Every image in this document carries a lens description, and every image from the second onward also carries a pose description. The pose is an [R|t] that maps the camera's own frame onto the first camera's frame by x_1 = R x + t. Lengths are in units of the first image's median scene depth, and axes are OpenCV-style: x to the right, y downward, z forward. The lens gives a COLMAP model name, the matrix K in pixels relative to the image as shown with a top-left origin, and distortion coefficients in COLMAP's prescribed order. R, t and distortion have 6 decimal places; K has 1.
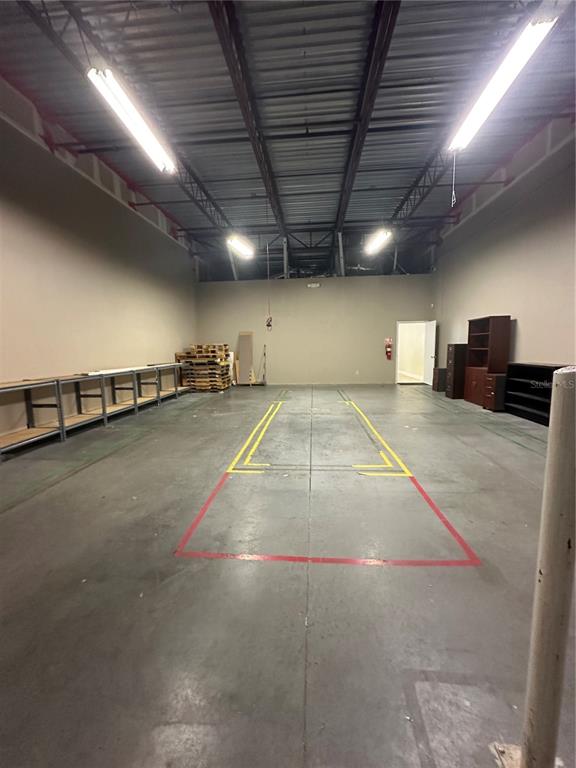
lens RADIAL K [[307.9, 0, 287.1], [0, 307.9, 385.0], [0, 0, 1]] dist [-0.005564, 0.001362]
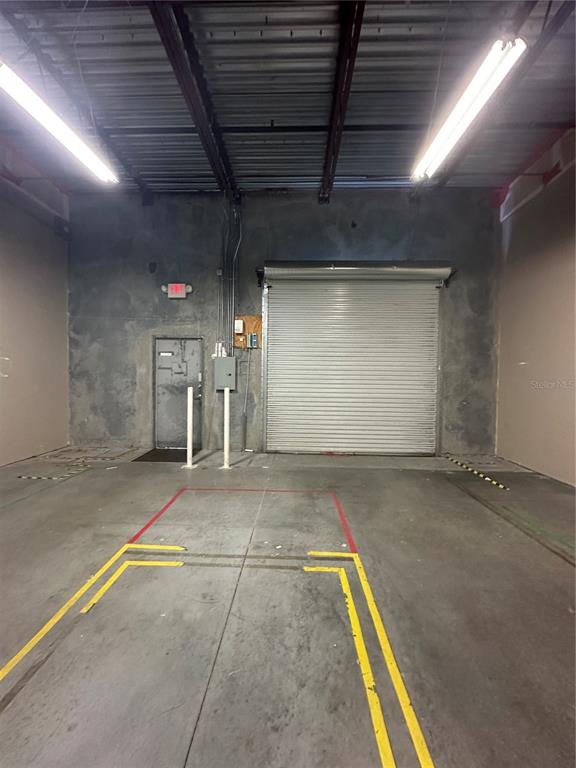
lens RADIAL K [[307.9, 0, 287.4], [0, 307.9, 383.0], [0, 0, 1]] dist [-0.005564, 0.001362]
pose [[-0.998641, 0.005518, -0.051823, 0.004047], [-0.001833, 0.990045, 0.140736, -0.086070], [0.052084, 0.140639, -0.988690, 0.602497]]
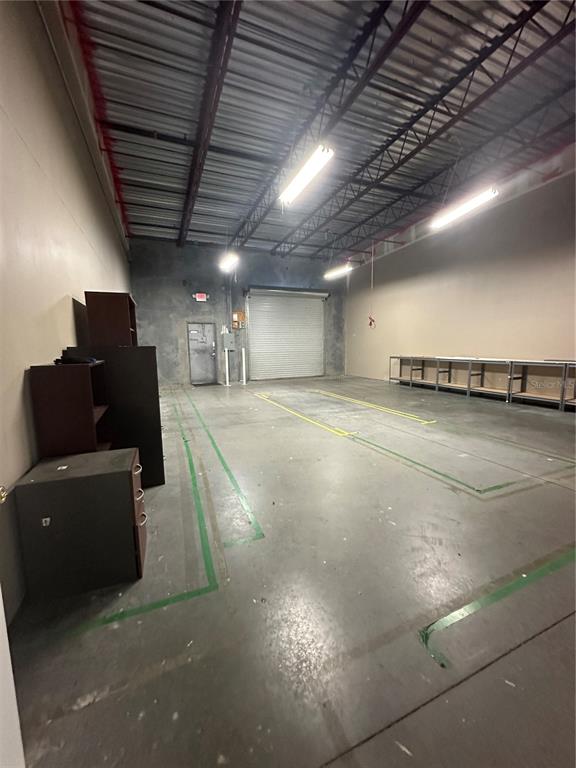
lens RADIAL K [[307.9, 0, 286.8], [0, 307.9, 384.4], [0, 0, 1]] dist [-0.005564, 0.001362]
pose [[-0.886149, 0.087136, -0.455134, 0.447744], [-0.025734, 0.971393, 0.236079, -0.144308], [0.462685, 0.220914, -0.858557, 1.142403]]
